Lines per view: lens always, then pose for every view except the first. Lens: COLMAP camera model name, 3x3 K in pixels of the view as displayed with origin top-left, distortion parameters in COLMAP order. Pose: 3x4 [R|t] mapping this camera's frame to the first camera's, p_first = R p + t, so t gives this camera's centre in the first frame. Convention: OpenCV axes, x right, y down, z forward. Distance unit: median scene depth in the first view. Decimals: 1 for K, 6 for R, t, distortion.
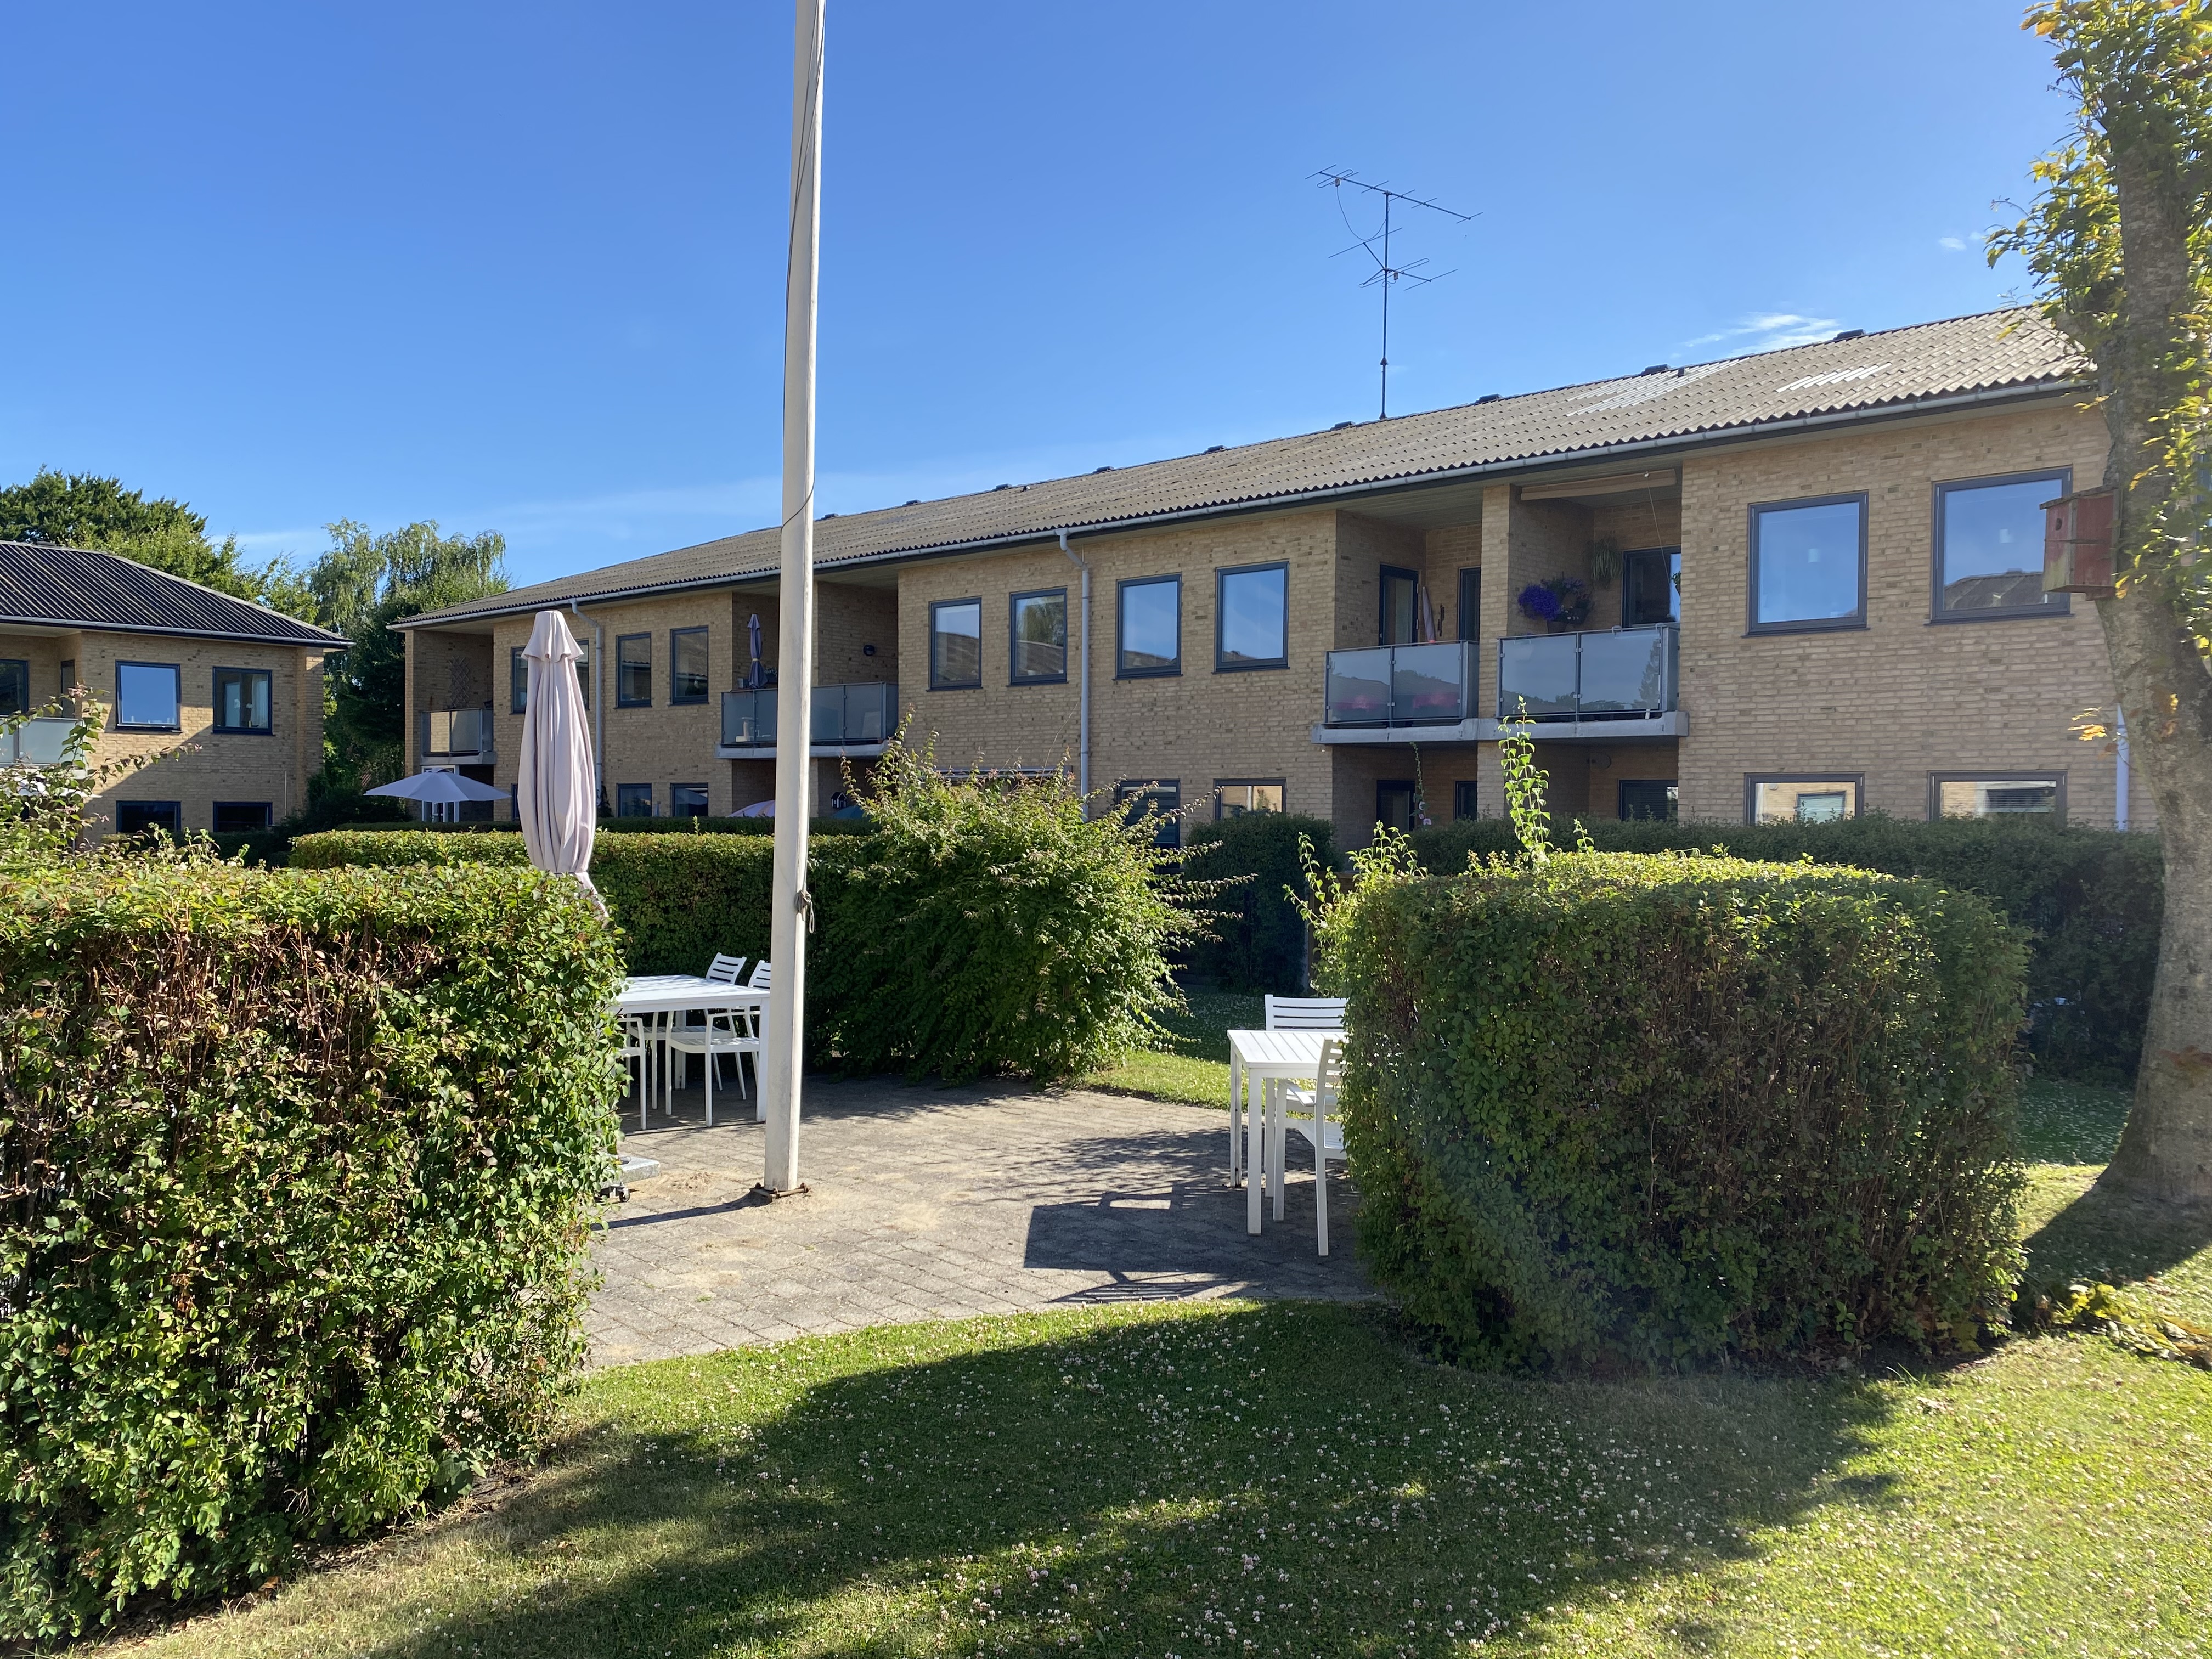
lens RADIAL K [[1699.8, 0, 1099.6], [0, 1699.8, 825.3], [0, 0, 1]] dist [0.037238, -0.037364]
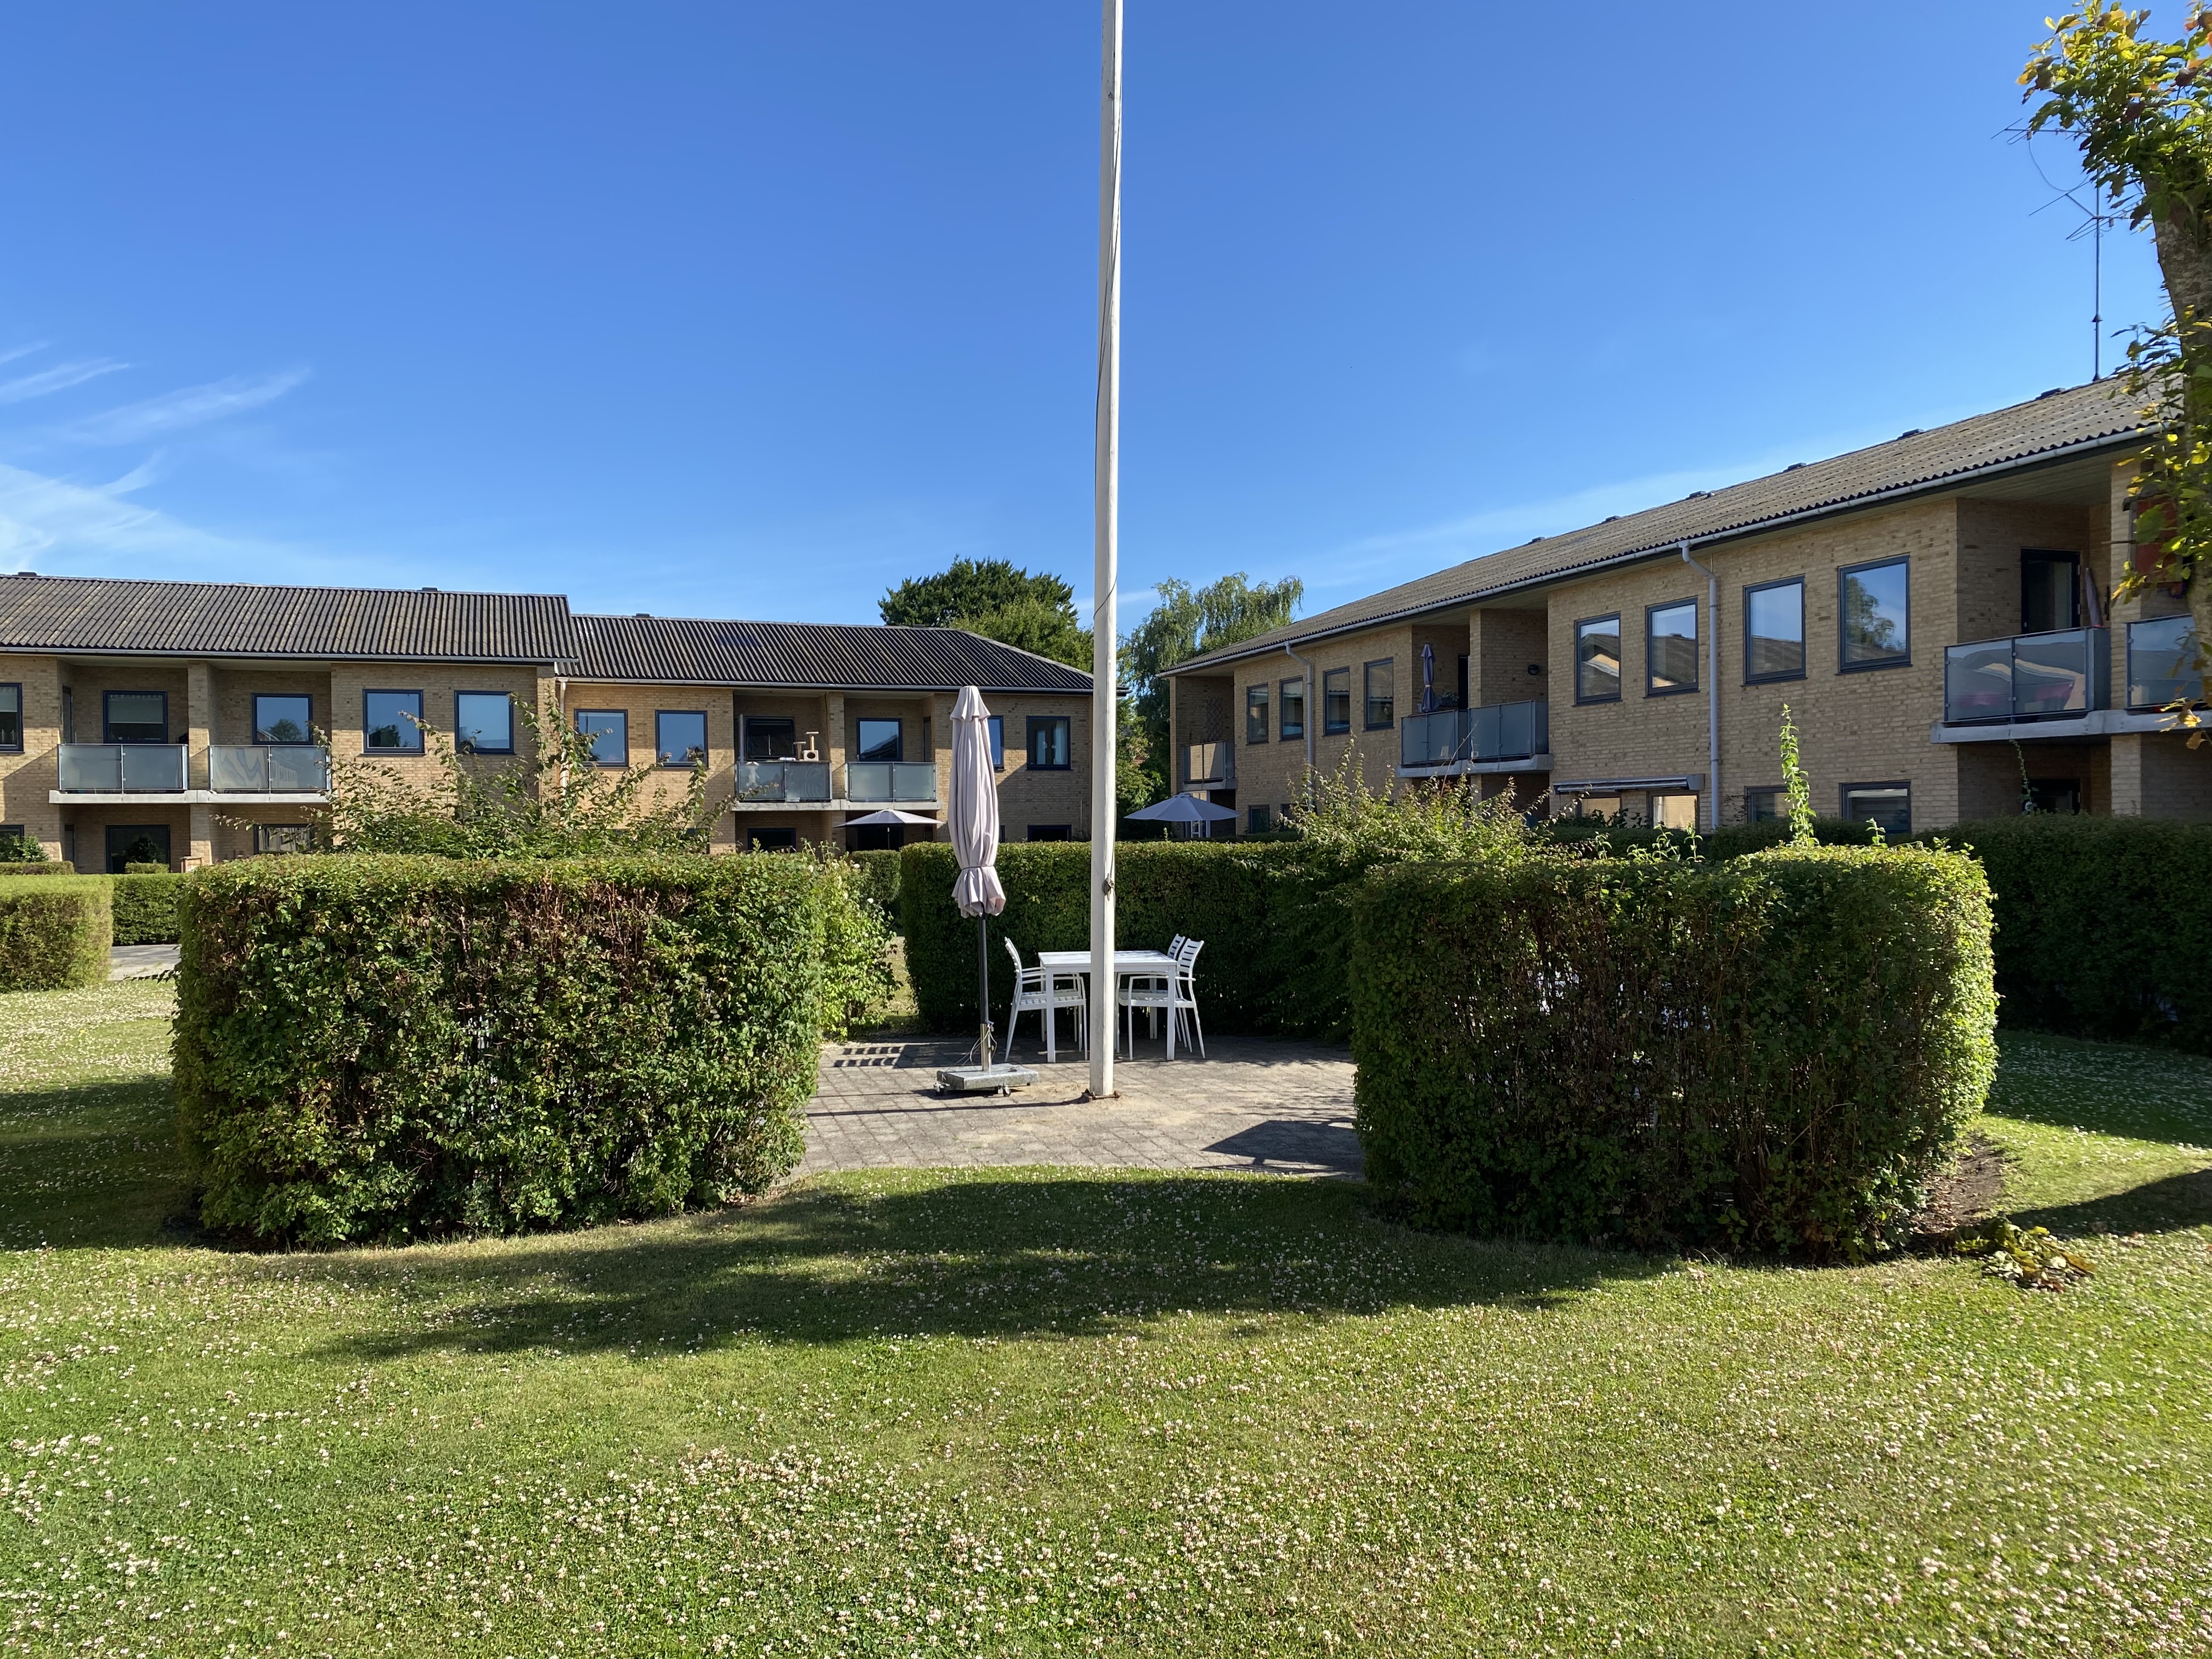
lens RADIAL K [[1699.8, 0, 1090.8], [0, 1699.8, 836.6], [0, 0, 1]] dist [0.037238, -0.037364]
pose [[0.876928, -0.015553, -0.480369, 0.171235], [0.013682, 0.999879, -0.007397, 0.005424], [0.480426, -0.000086, 0.877035, -0.075337]]
